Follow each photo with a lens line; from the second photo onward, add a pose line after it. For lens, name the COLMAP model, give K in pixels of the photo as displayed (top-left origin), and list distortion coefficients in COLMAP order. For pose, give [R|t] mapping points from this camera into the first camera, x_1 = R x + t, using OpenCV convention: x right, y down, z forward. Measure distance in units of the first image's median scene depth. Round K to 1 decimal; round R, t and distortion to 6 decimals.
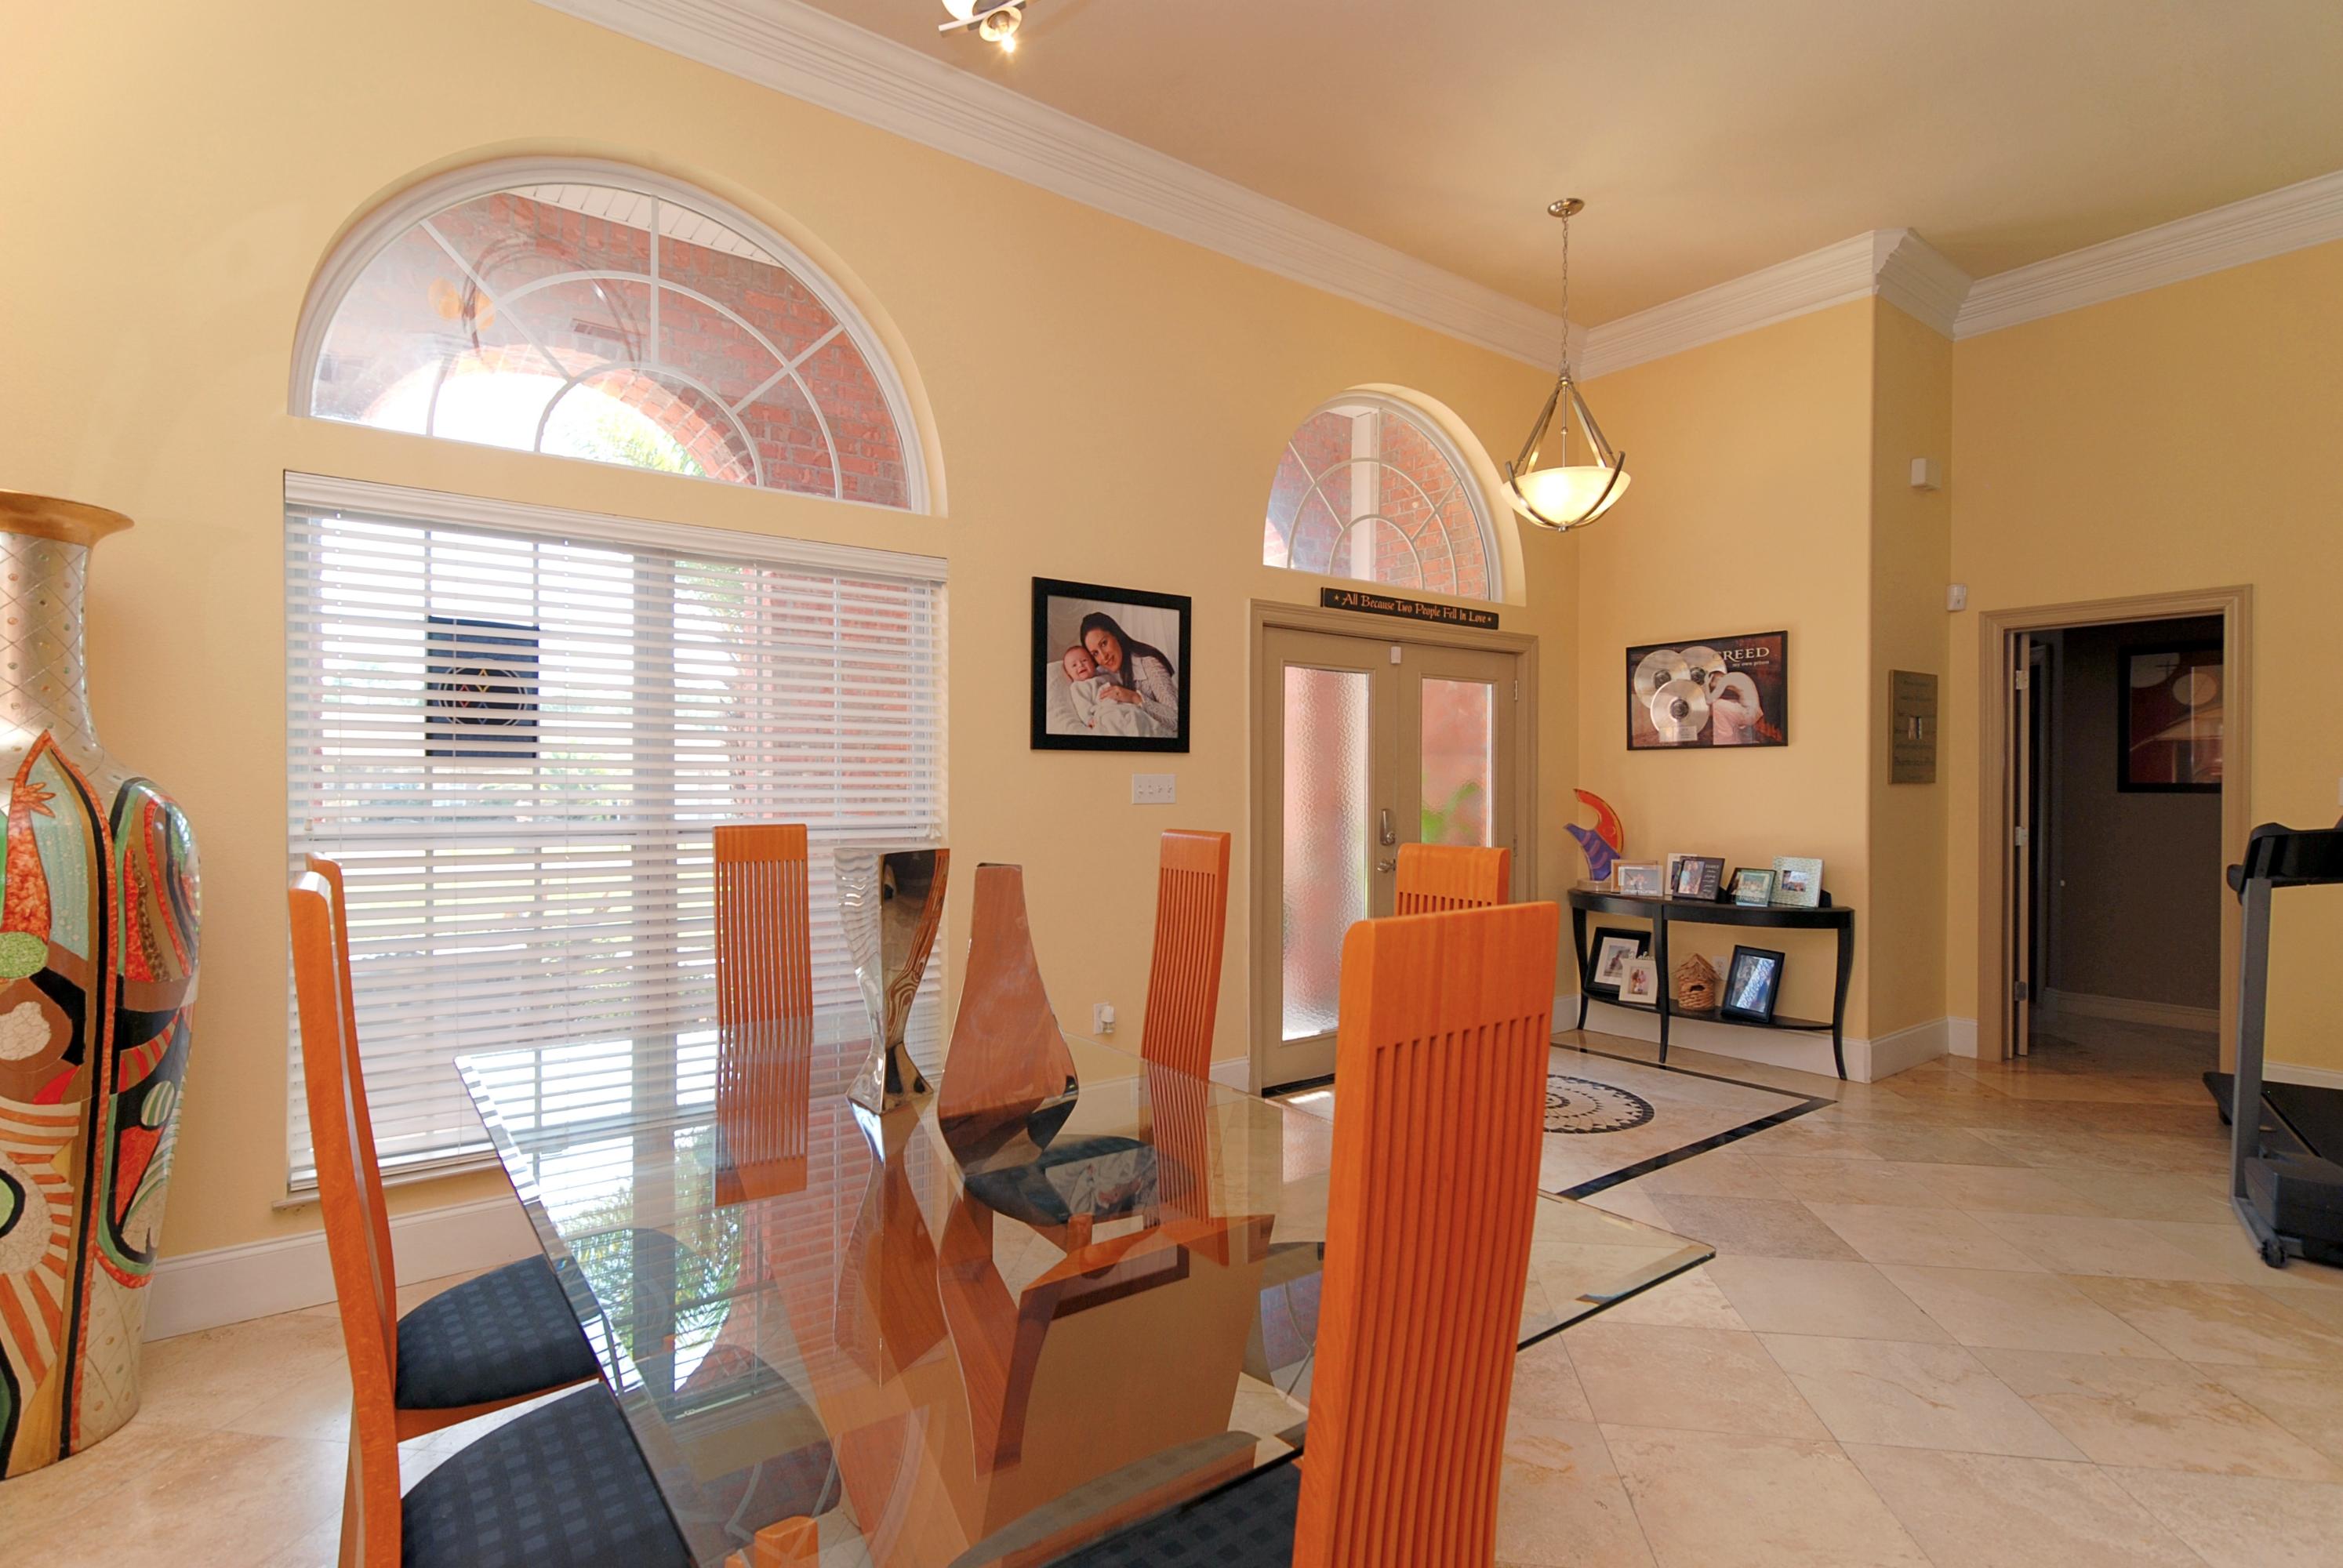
lens RADIAL K [[1135.3, 0, 1142.9], [0, 1135.3, 789.8], [0, 0, 1]] dist [-0.004179, 0.001459]
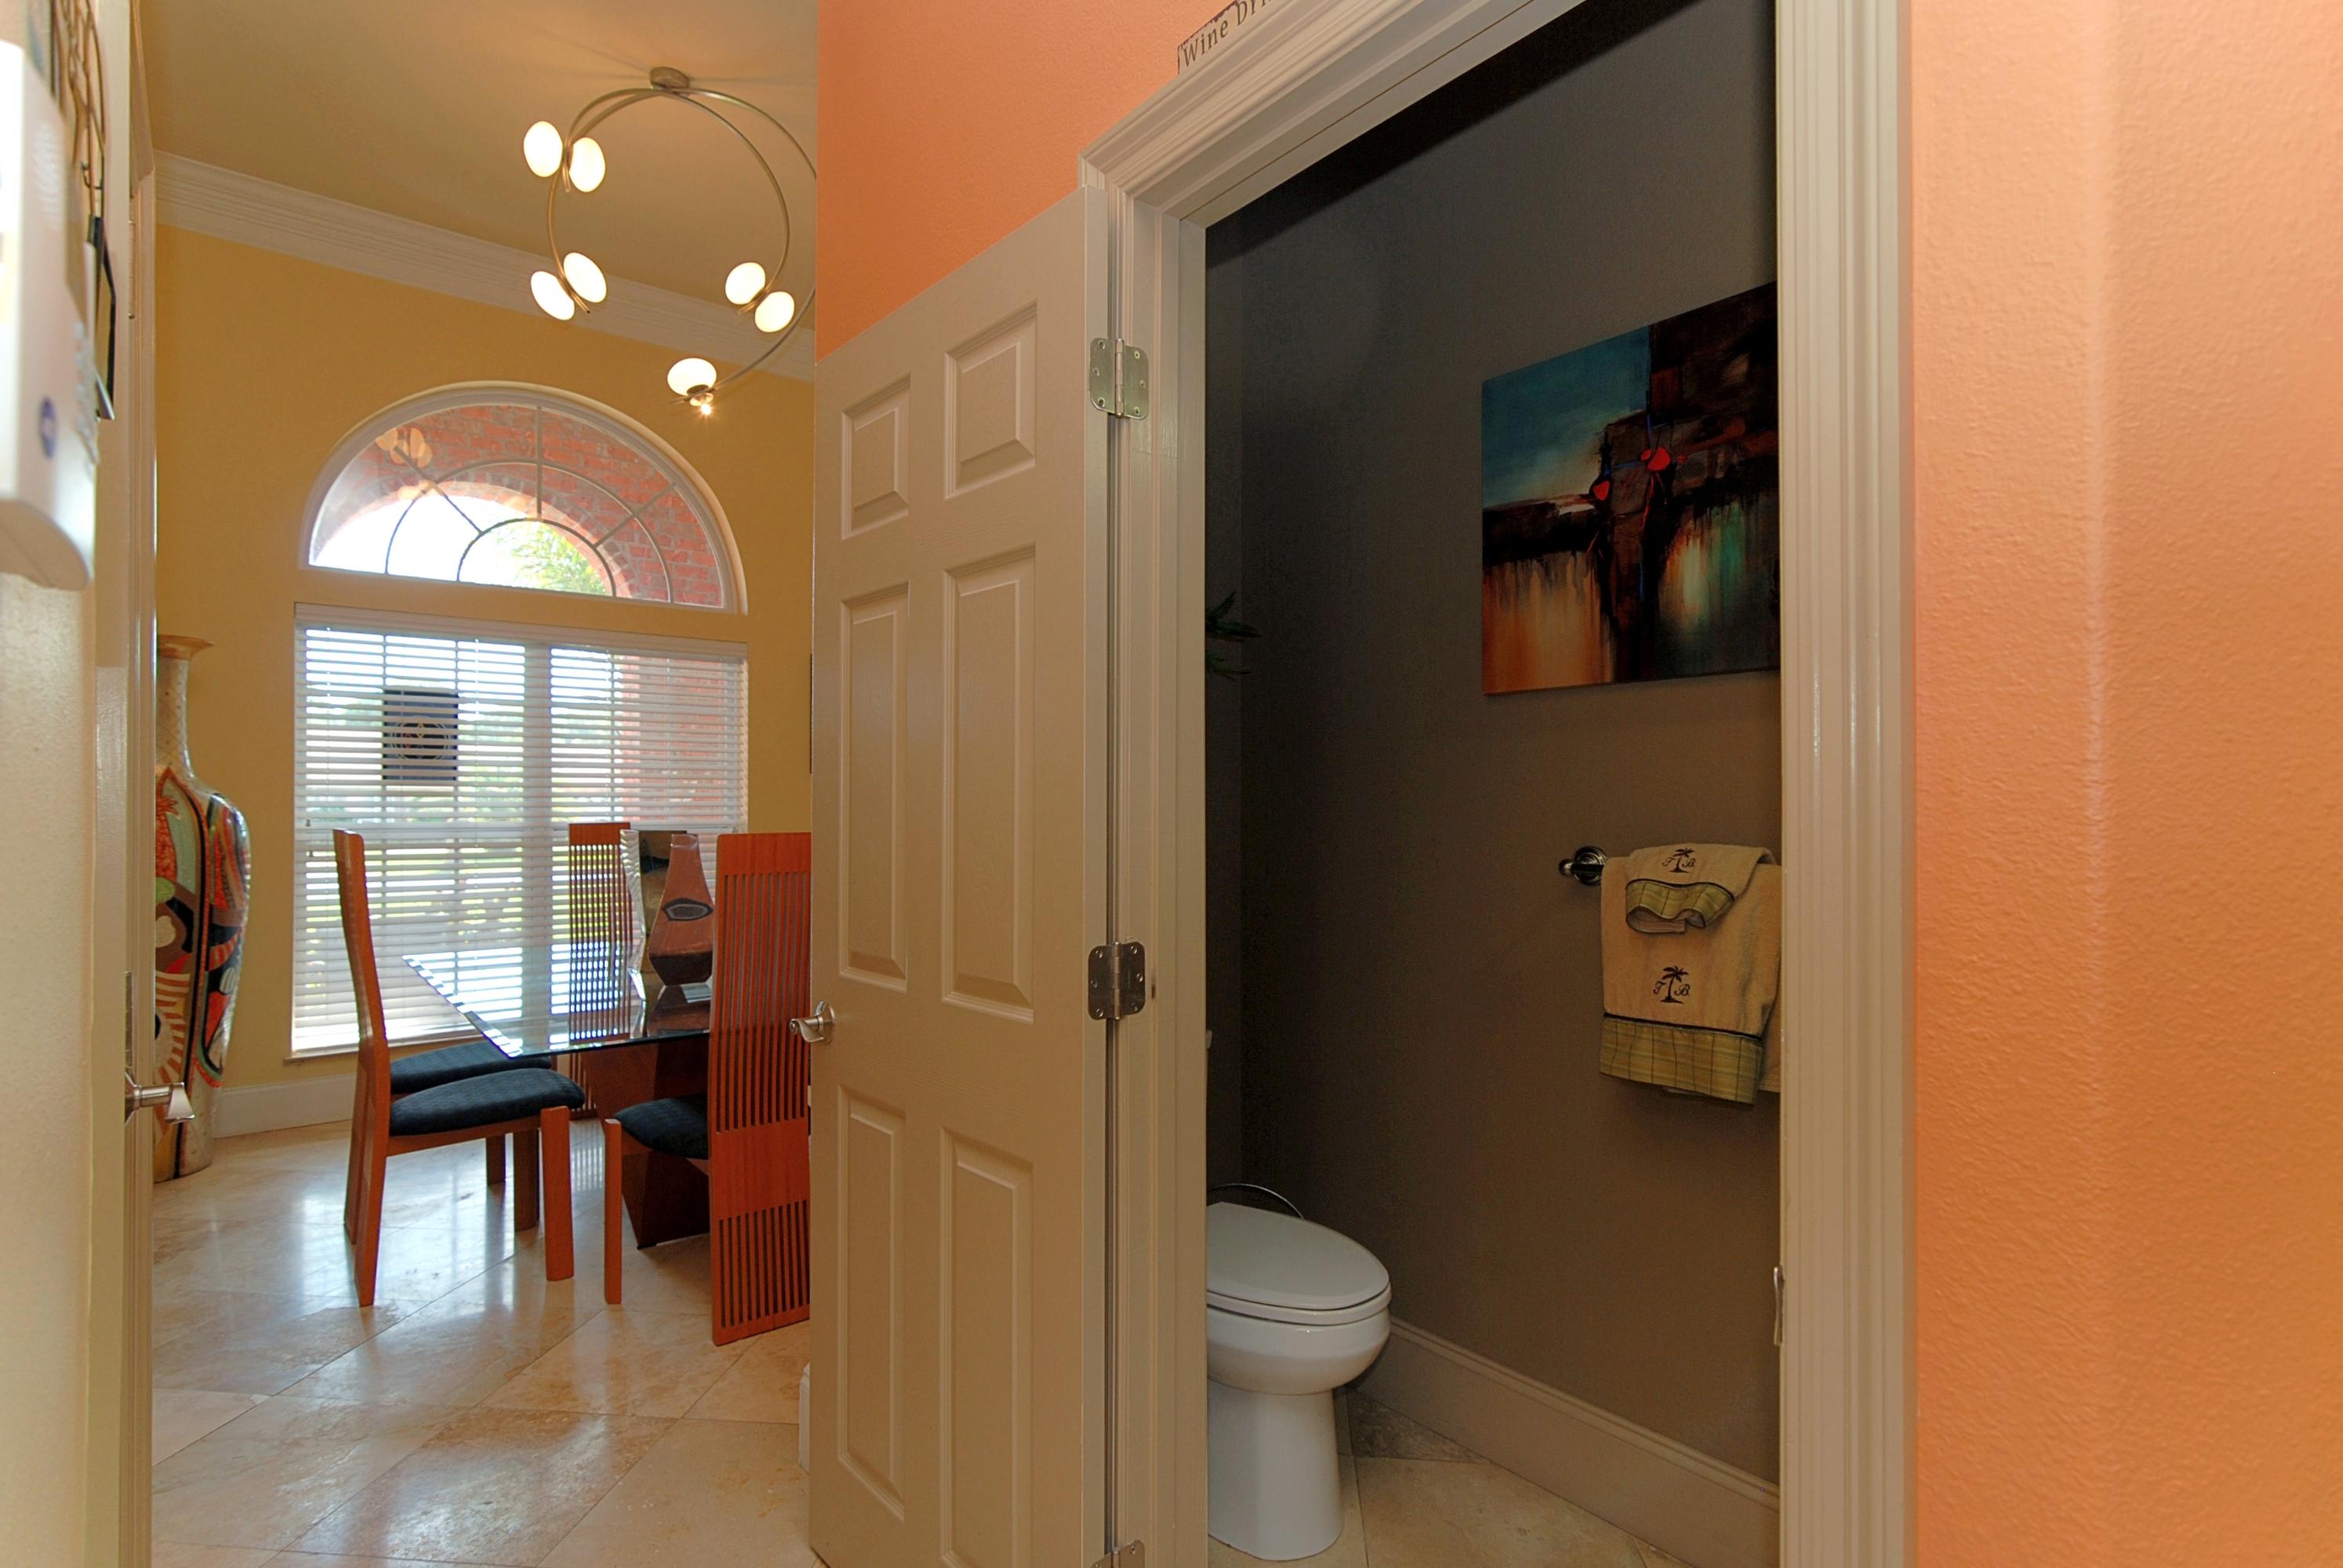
lens RADIAL K [[1099.6, 0, 1171.5], [0, 1099.6, 784.0], [0, 0, 1]] dist [-0.011990, -0.000155]
pose [[0.996133, -0.004952, 0.087713, 0.367356], [0.006643, 0.999798, -0.018996, 0.014488], [-0.087601, 0.019505, 0.995965, -0.685155]]
